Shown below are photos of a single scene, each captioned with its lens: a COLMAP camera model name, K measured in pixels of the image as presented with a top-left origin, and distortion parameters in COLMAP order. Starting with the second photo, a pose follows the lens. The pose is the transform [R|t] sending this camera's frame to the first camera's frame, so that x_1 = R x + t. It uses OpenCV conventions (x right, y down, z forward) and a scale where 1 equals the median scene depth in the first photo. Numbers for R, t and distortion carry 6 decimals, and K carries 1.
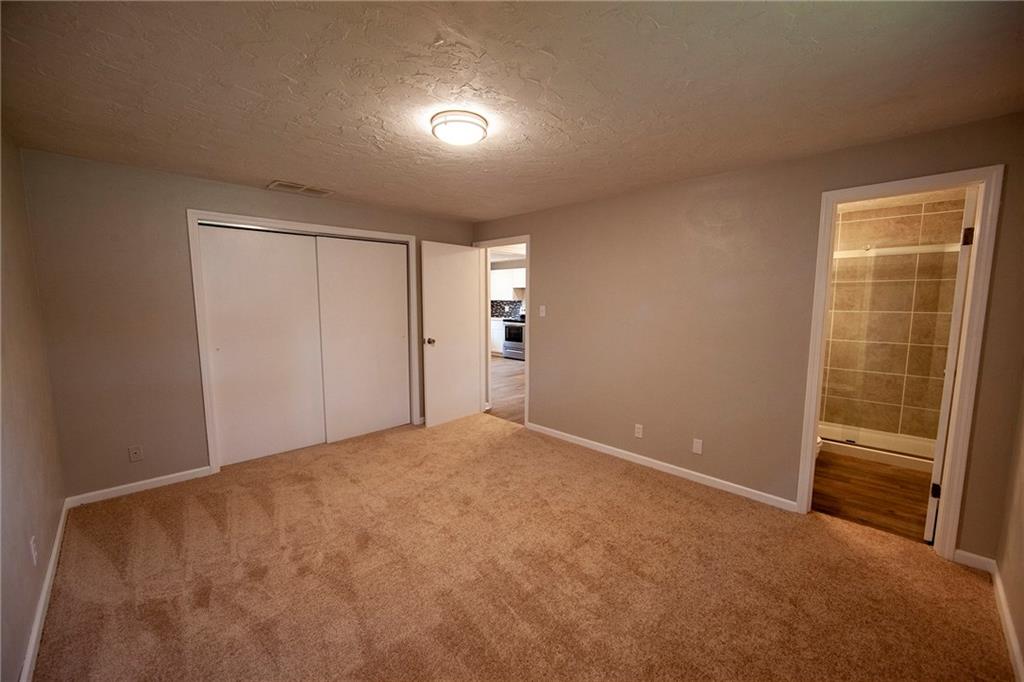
lens RADIAL K [[408.0, 0, 513.9], [0, 408.0, 339.6], [0, 0, 1]] dist [-0.010370, -0.000139]
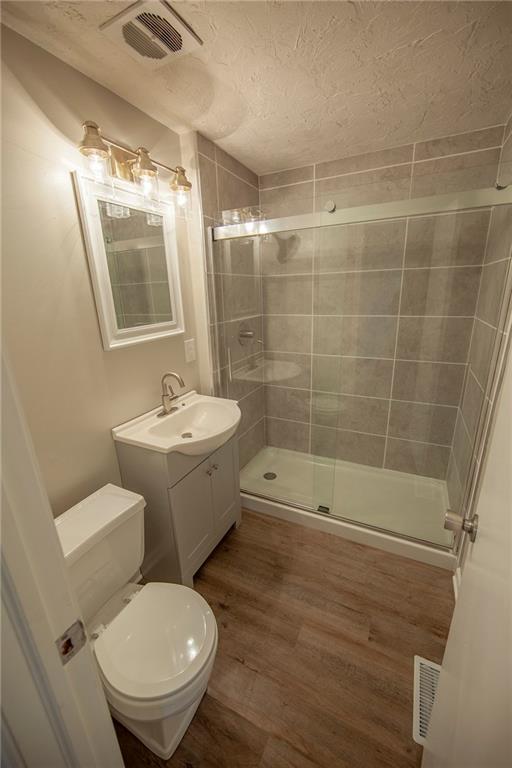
lens RADIAL K [[306.0, 0, 261.2], [0, 306.0, 381.9], [0, 0, 1]] dist [-0.010370, -0.000139]
pose [[0.939063, -0.127756, 0.319124, 0.558281], [0.068463, 0.979281, 0.190580, -0.071183], [-0.336860, -0.157119, 0.928353, 0.548639]]
